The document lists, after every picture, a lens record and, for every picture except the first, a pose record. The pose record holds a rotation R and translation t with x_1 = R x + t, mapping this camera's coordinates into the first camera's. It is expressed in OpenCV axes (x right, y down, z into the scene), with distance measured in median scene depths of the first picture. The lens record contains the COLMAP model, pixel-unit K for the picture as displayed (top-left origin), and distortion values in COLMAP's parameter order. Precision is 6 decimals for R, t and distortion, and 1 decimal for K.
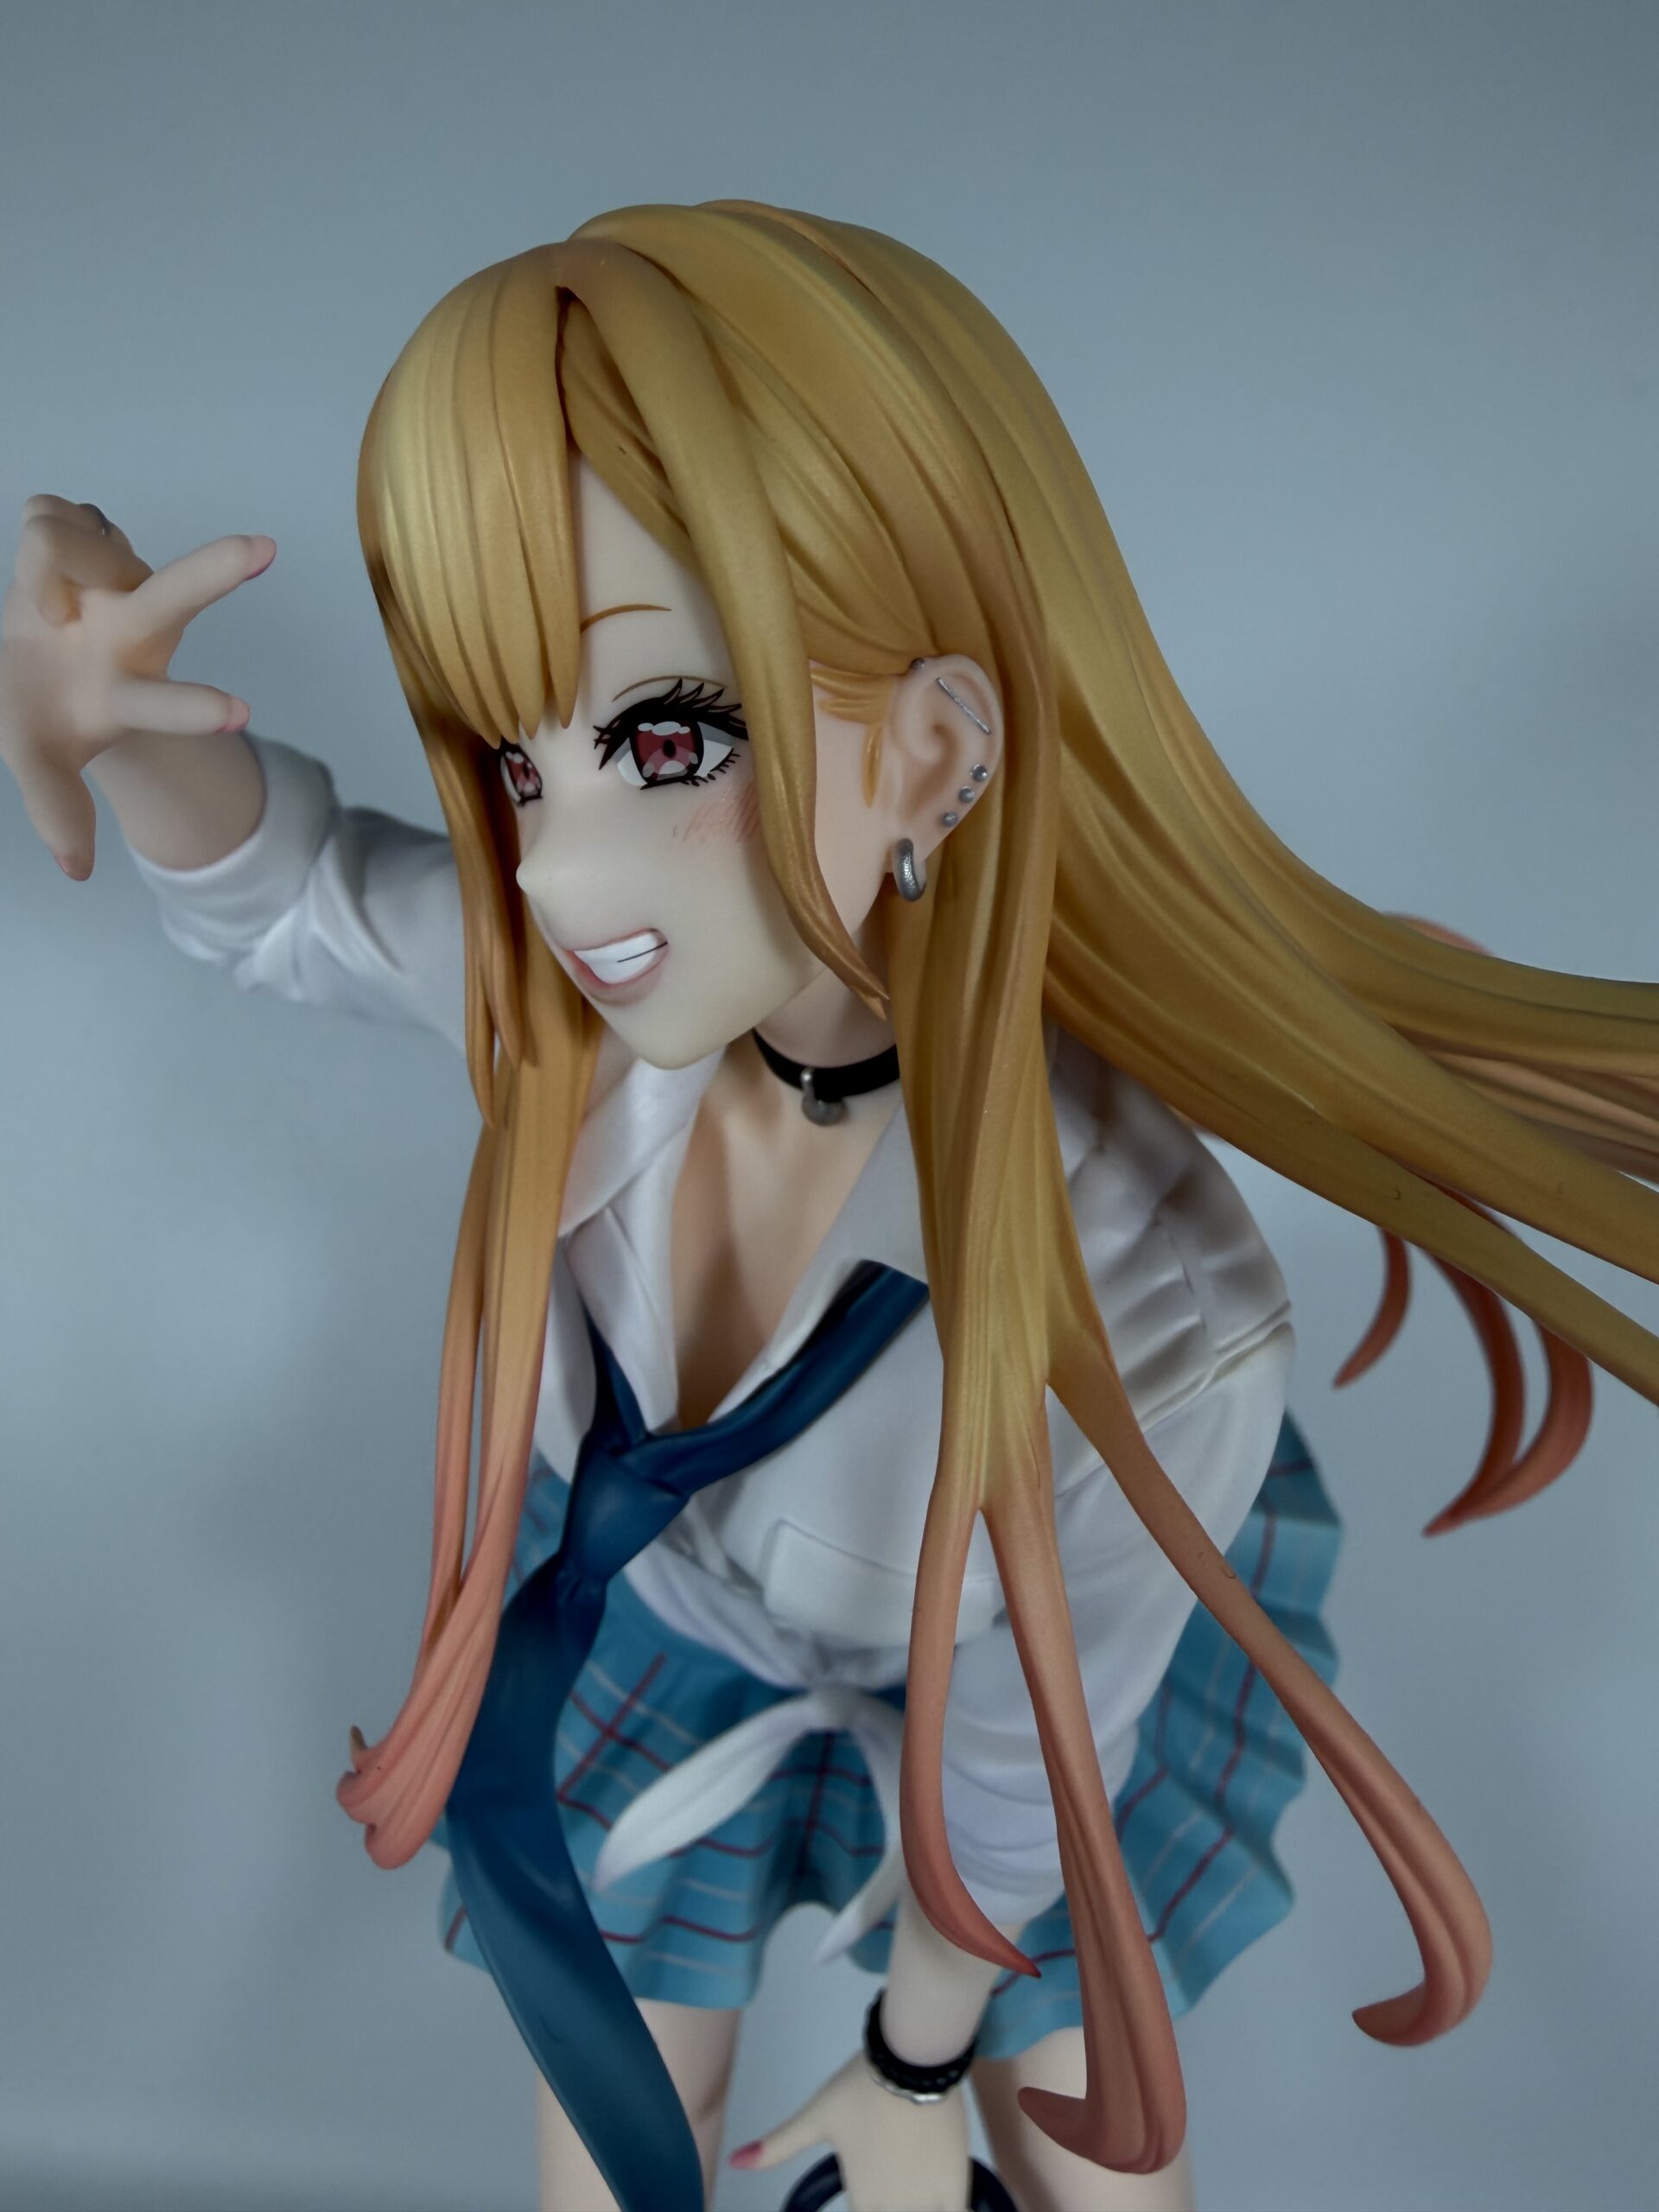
lens RADIAL K [[1660.0, 0, 835.3], [0, 1660.0, 1044.4], [0, 0, 1]] dist [0.020729, -0.018252]
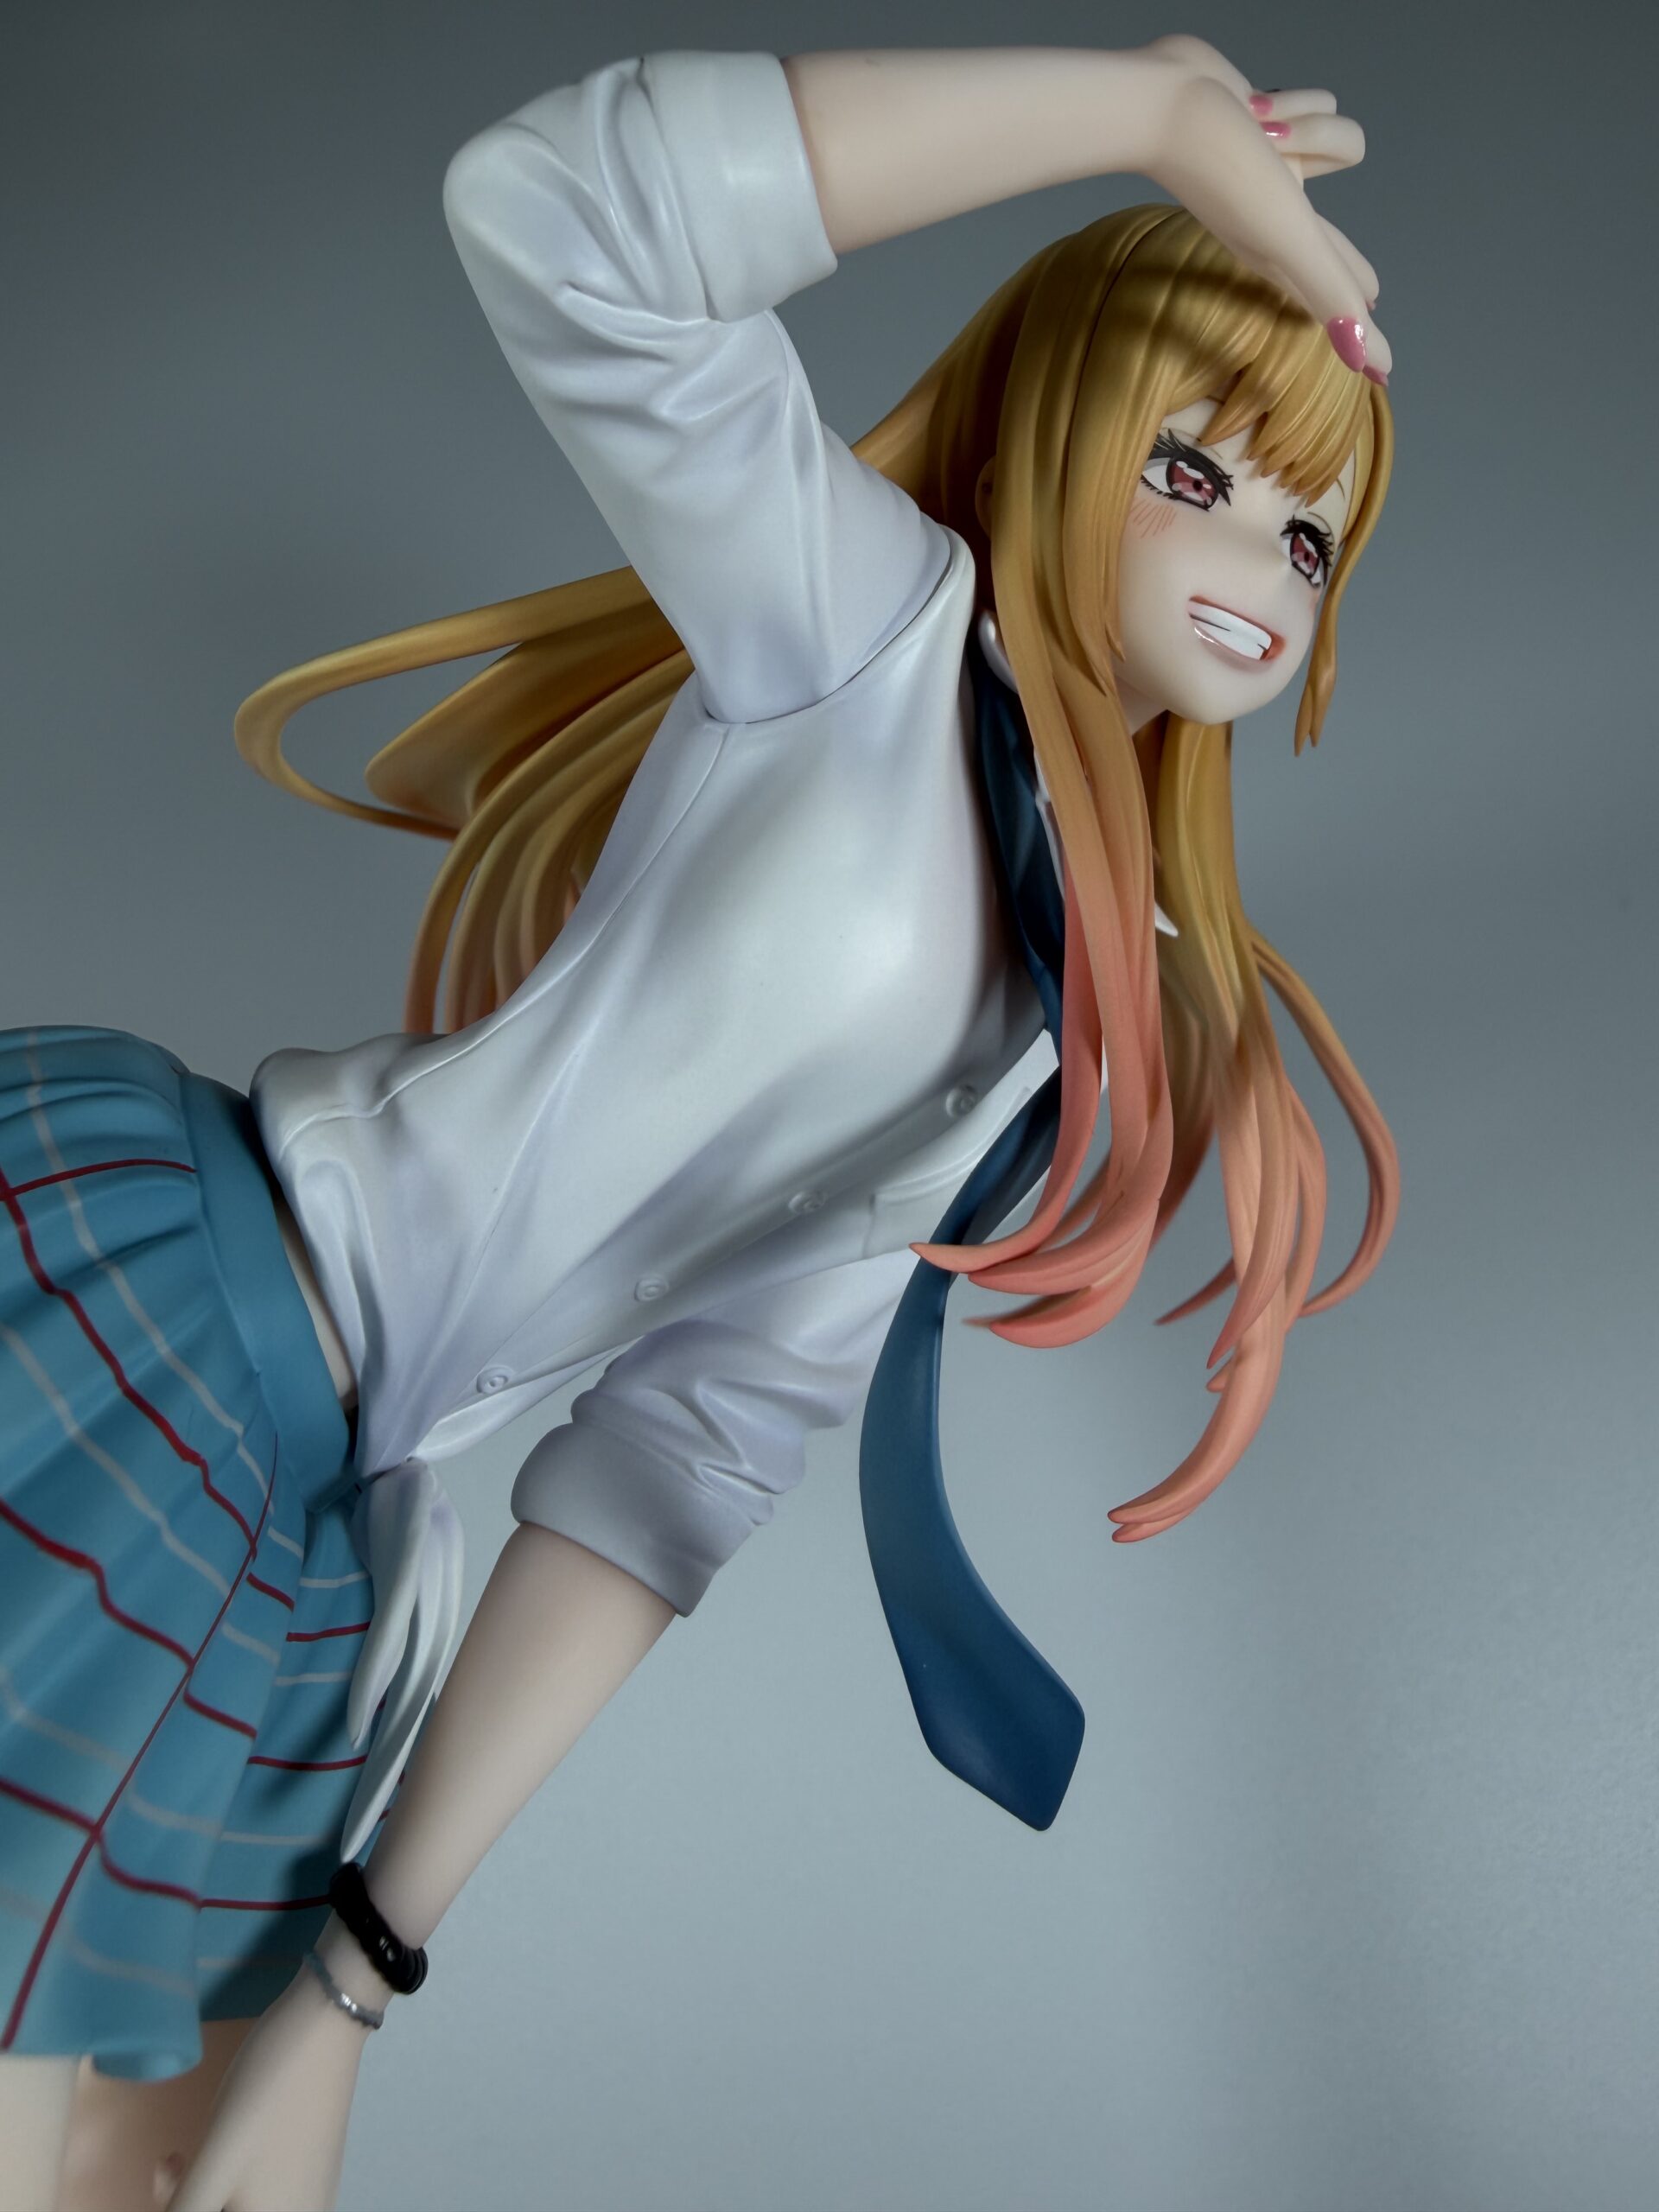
lens RADIAL K [[1660.8, 0, 852.1], [0, 1660.8, 929.5], [0, 0, 1]] dist [0.023930, 0.003775]
pose [[0.013828, 0.346875, 0.937809, -1.556151], [-0.011109, 0.937894, -0.346743, 0.767291], [-0.999843, -0.005624, 0.016822, 1.420431]]
